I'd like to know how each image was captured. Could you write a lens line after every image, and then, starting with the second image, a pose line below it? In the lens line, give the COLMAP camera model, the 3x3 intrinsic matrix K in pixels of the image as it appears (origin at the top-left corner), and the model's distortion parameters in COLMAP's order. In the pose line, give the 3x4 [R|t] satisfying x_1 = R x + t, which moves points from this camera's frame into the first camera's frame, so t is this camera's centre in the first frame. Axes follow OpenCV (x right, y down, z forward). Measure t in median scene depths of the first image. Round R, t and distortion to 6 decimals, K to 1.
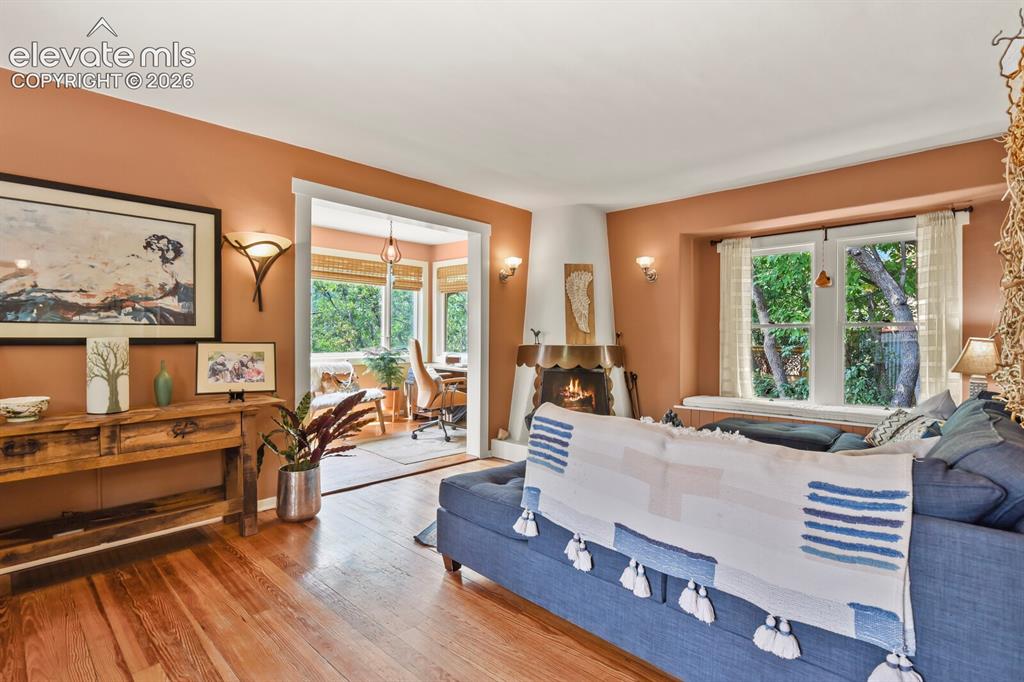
lens RADIAL K [[497.7, 0, 516.2], [0, 497.7, 336.8], [0, 0, 1]] dist [-0.006414, -0.005646]
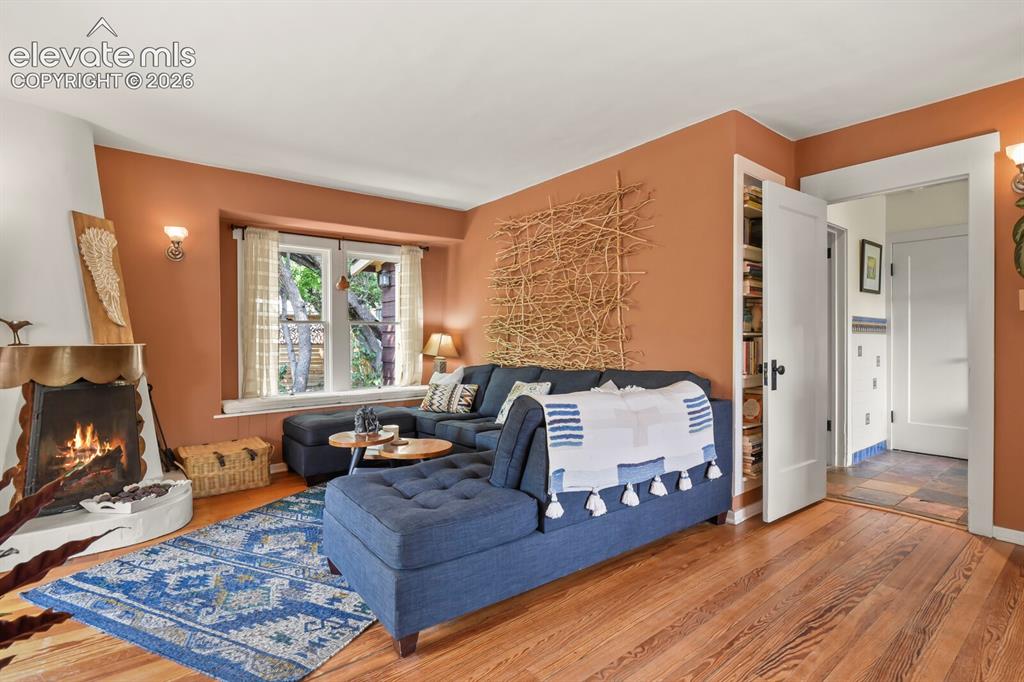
lens RADIAL K [[497.7, 0, 518.8], [0, 497.7, 332.6], [0, 0, 1]] dist [-0.006414, -0.005646]
pose [[0.137478, 0.002858, 0.990501, -0.652002], [0.003550, 0.999988, -0.003378, 0.007276], [-0.990498, 0.003980, 0.137467, 0.588499]]
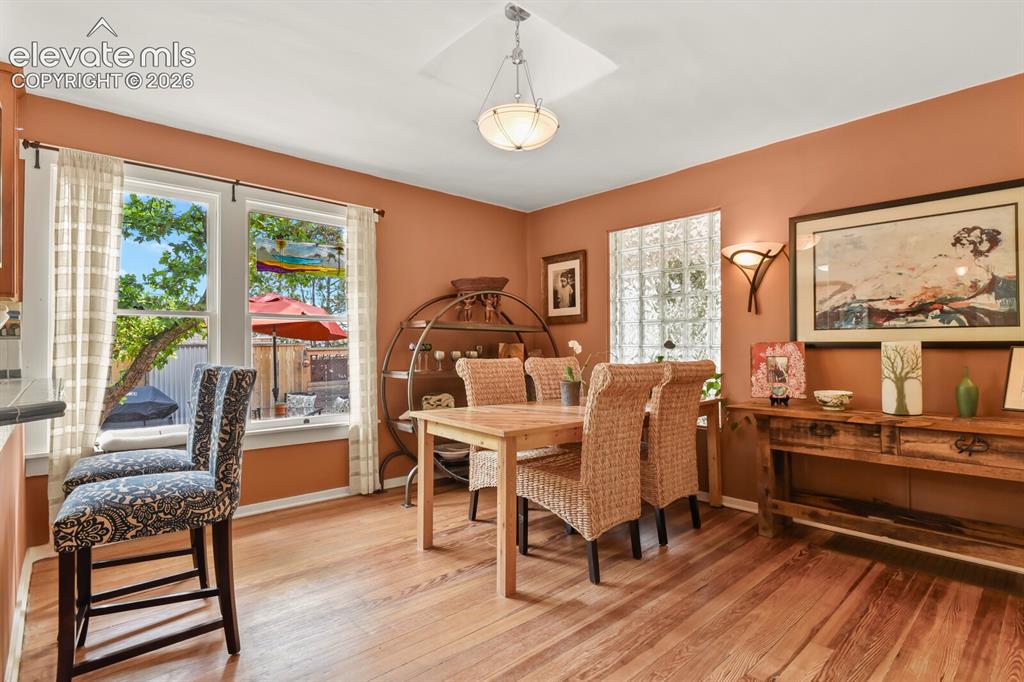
lens RADIAL K [[497.7, 0, 517.5], [0, 497.7, 338.3], [0, 0, 1]] dist [-0.006414, -0.005646]
pose [[-0.080498, -0.010975, -0.996694, 0.218310], [0.005050, 0.999922, -0.011419, 0.002145], [0.996742, -0.005952, -0.080436, 0.231951]]
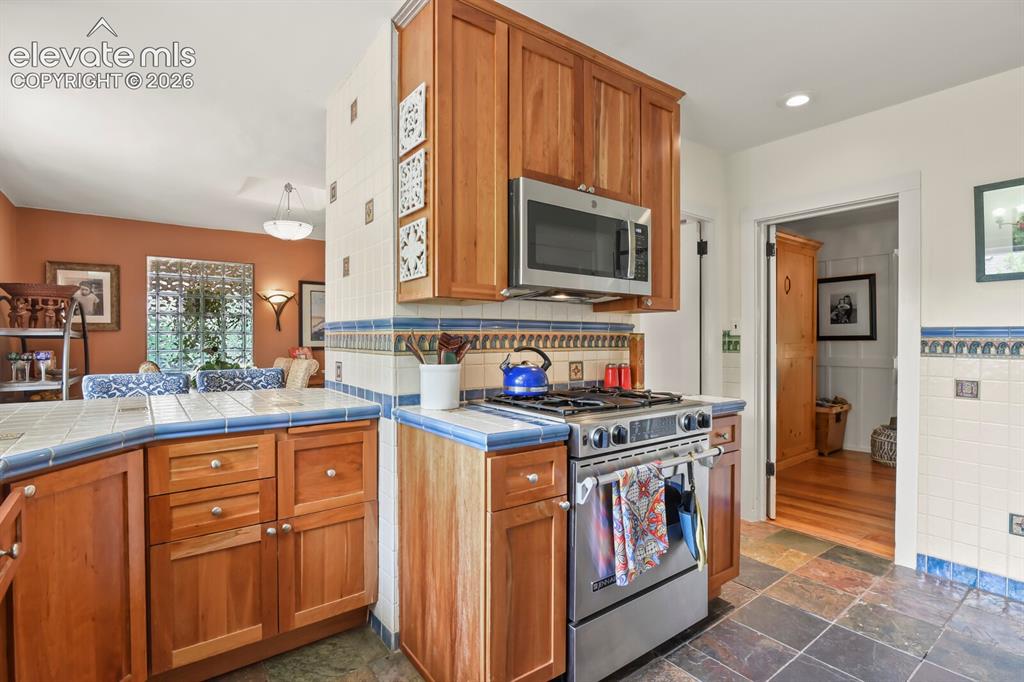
lens RADIAL K [[497.7, 0, 520.2], [0, 497.7, 337.4], [0, 0, 1]] dist [-0.006414, -0.005646]
pose [[0.988503, -0.003919, -0.151153, 0.287491], [0.003515, 0.999989, -0.002943, -0.027542], [0.151163, 0.002378, 0.988506, -1.063682]]
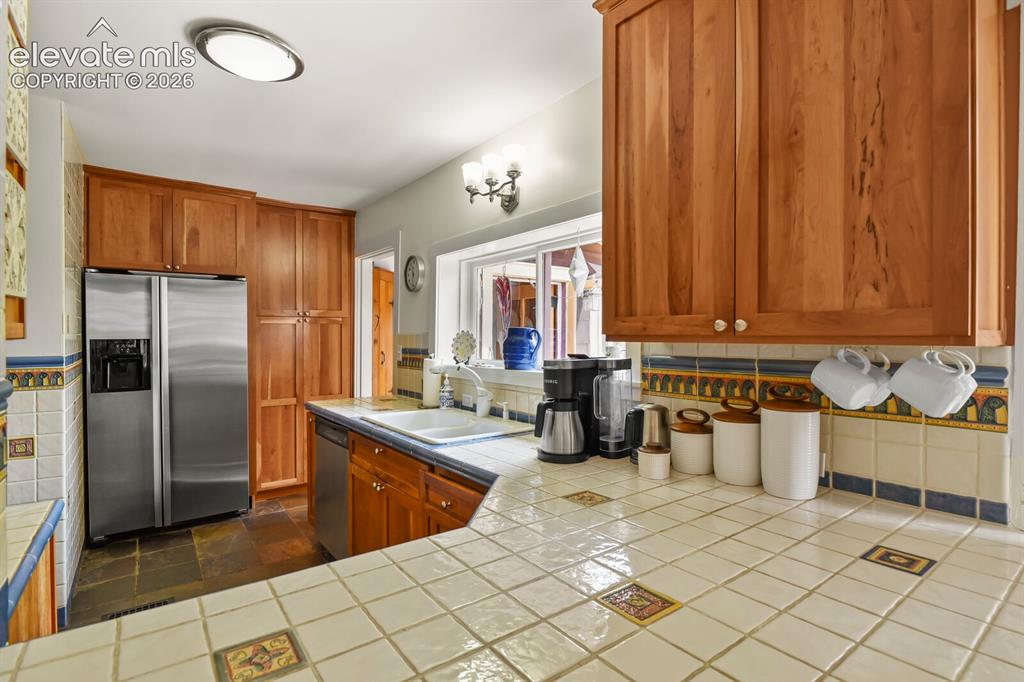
lens RADIAL K [[497.7, 0, 509.0], [0, 497.7, 338.2], [0, 0, 1]] dist [-0.006414, -0.005646]
pose [[-0.983764, -0.010087, 0.179185, -0.255253], [-0.008819, 0.999930, 0.007872, -0.078218], [-0.179252, 0.006165, -0.983784, -0.264491]]
